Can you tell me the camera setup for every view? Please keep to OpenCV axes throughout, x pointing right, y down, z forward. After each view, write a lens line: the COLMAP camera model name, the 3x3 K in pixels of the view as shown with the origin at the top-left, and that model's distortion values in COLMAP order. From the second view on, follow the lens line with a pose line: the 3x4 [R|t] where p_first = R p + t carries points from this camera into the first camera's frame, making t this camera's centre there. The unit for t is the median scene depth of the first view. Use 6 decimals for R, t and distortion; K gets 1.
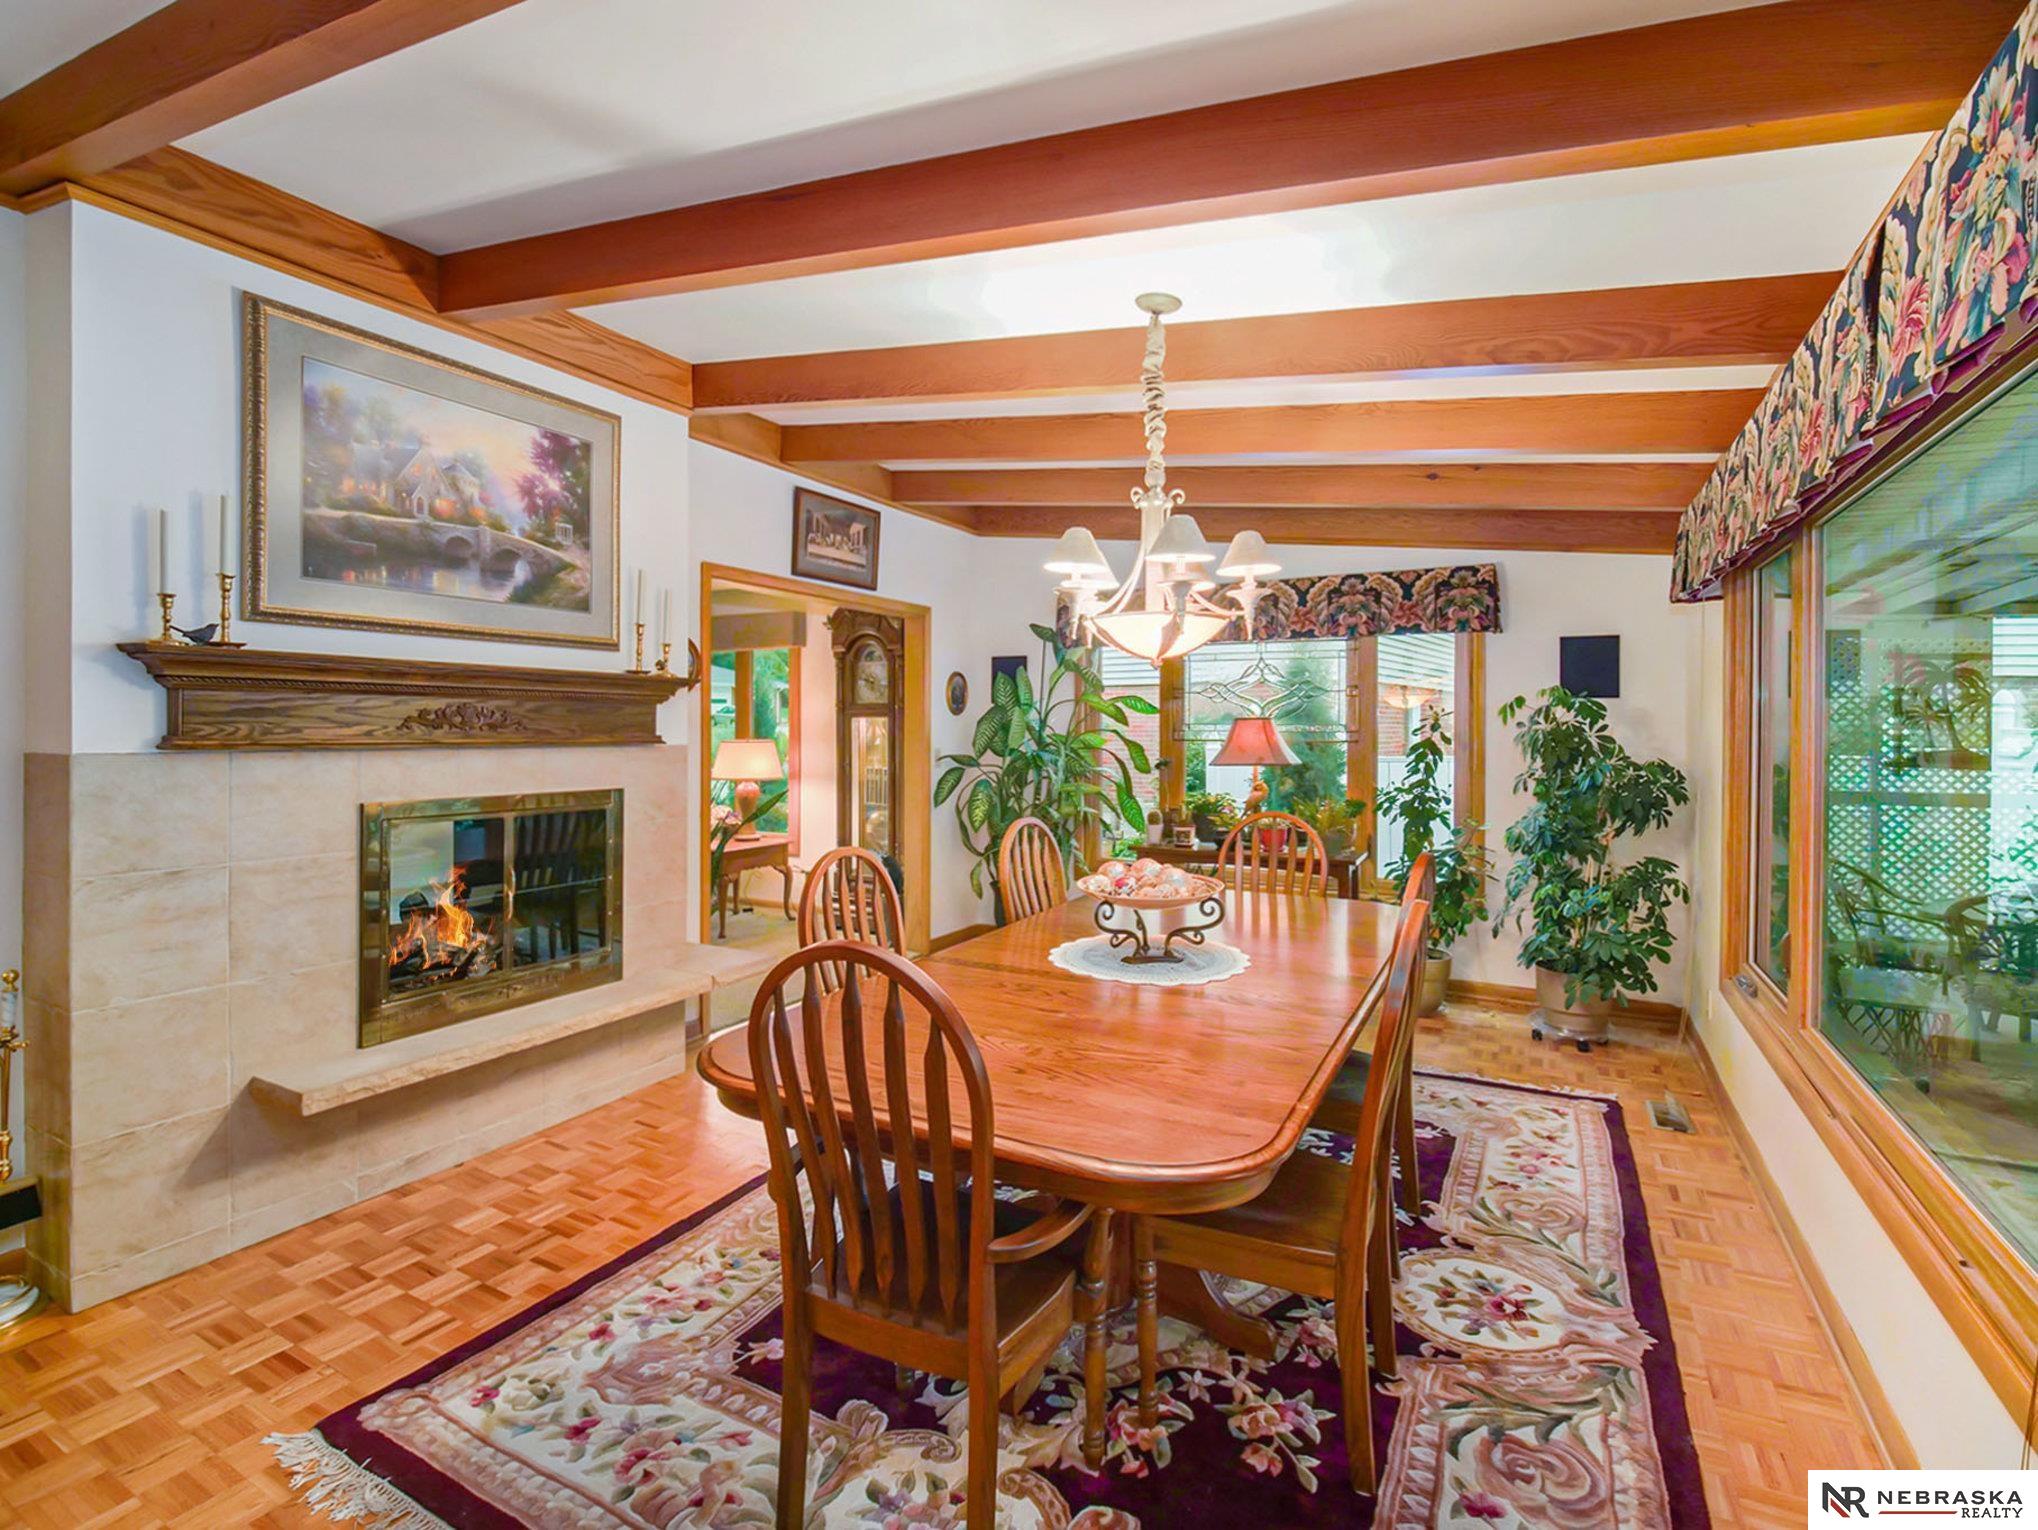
lens RADIAL K [[945.8, 0, 1031.0], [0, 945.8, 732.2], [0, 0, 1]] dist [-0.010996, -0.000644]
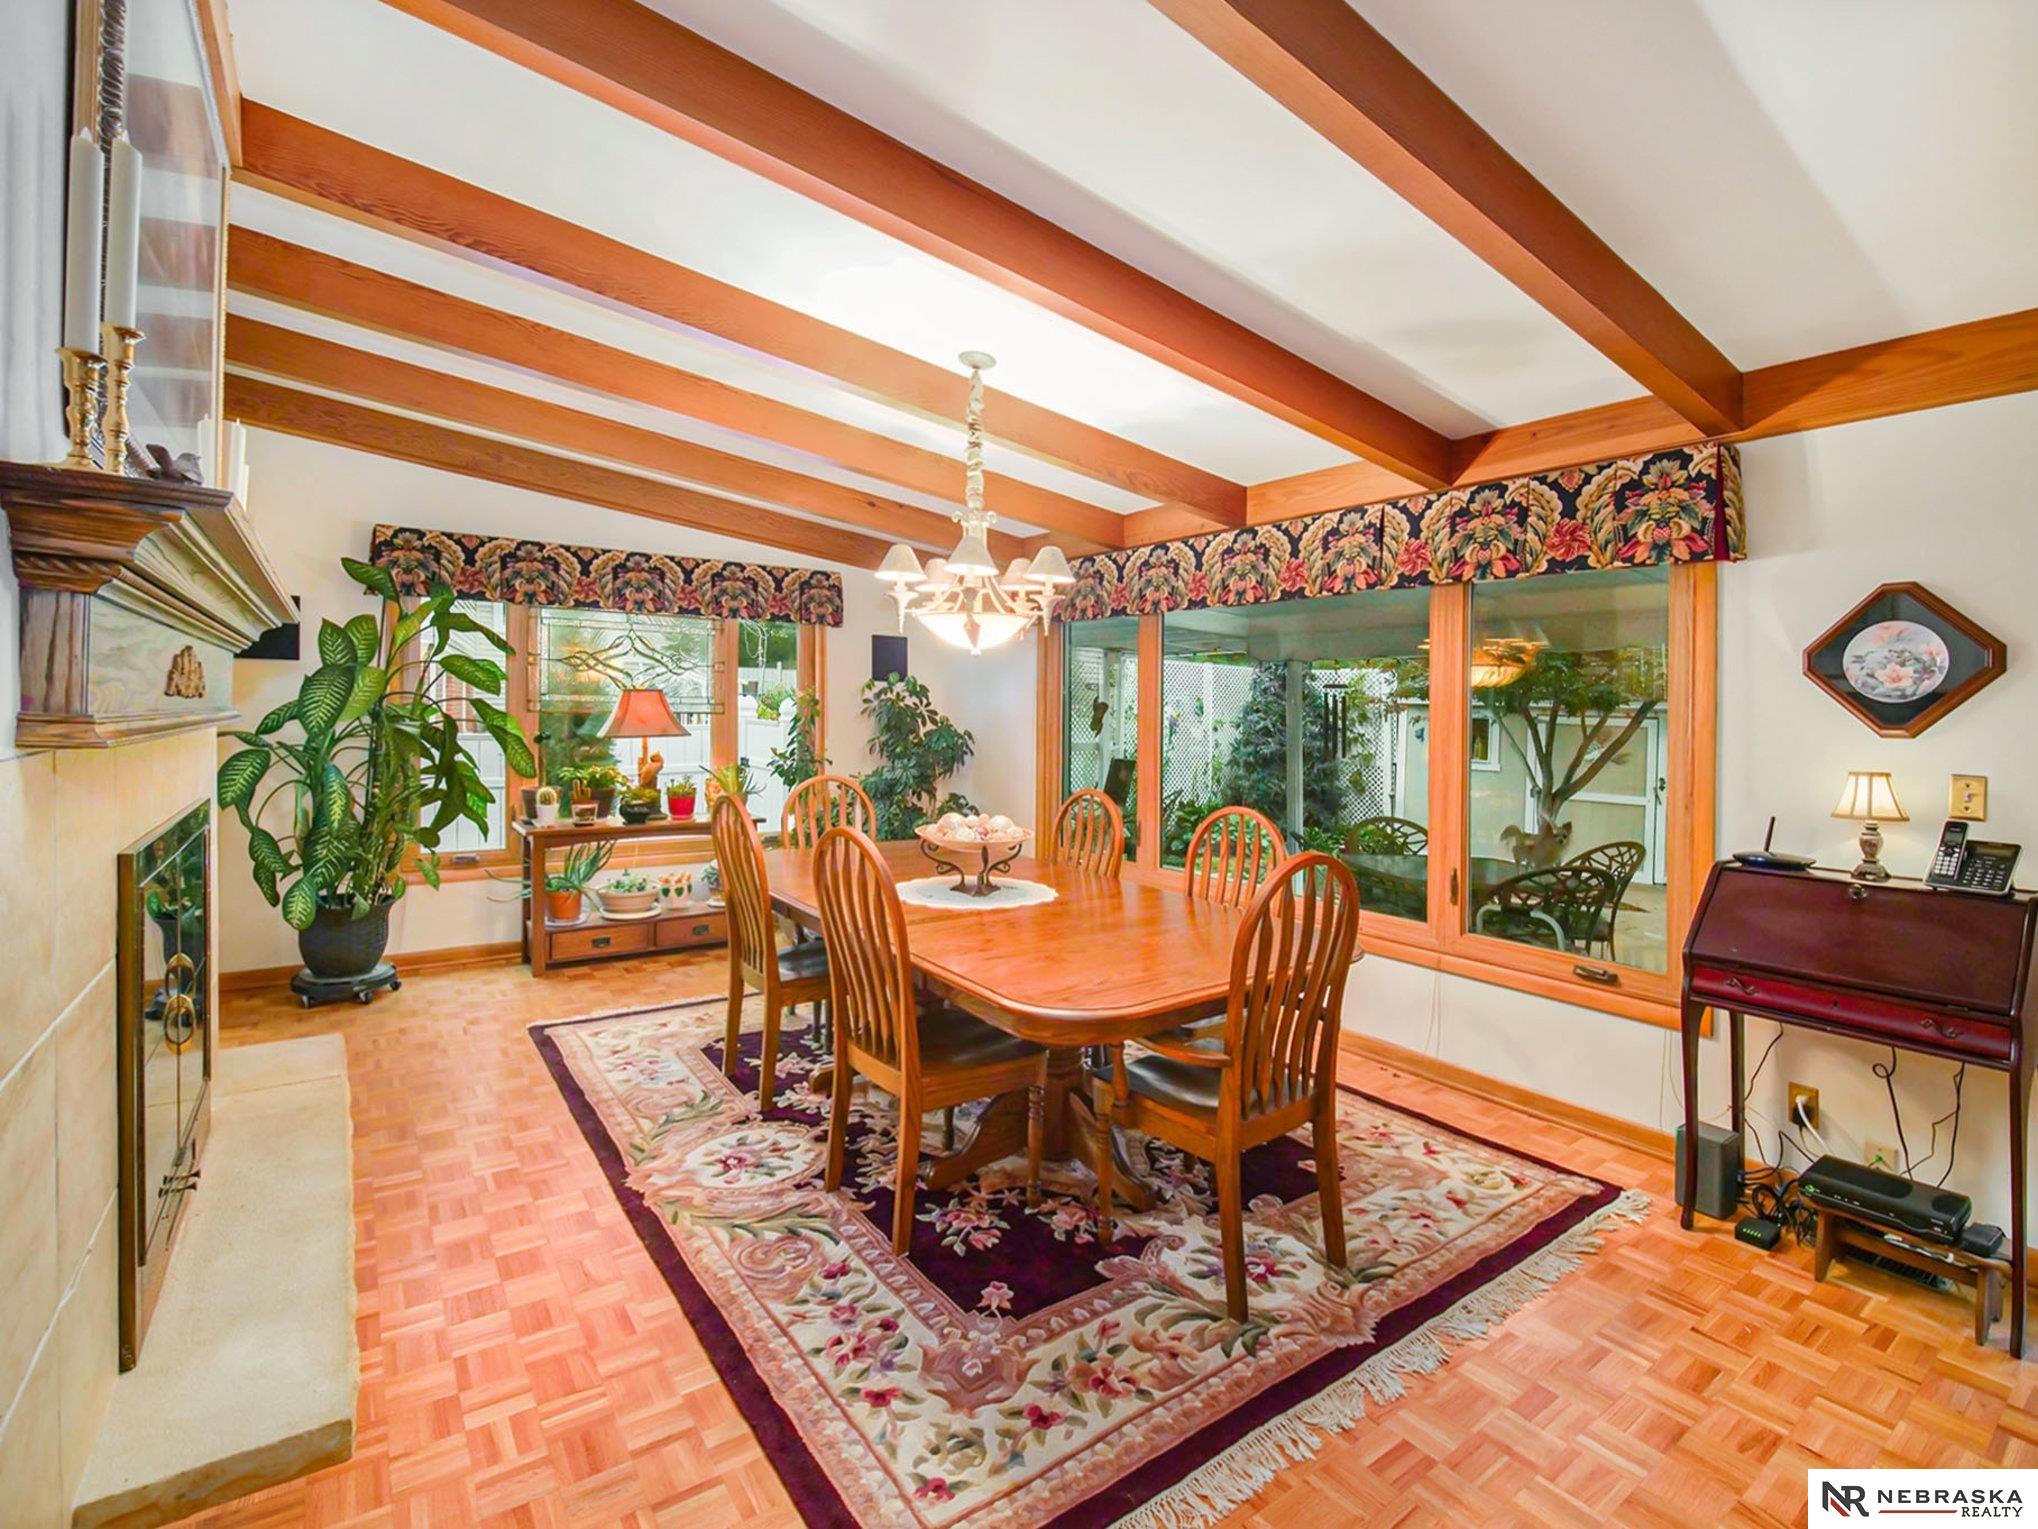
lens RADIAL K [[948.8, 0, 987.8], [0, 948.8, 698.7], [0, 0, 1]] dist [-0.016394, -0.000390]
pose [[0.456144, 0.014137, 0.889794, -0.806893], [-0.010576, 0.999889, -0.010464, 0.002157], [-0.889843, -0.004638, 0.456243, 0.351429]]
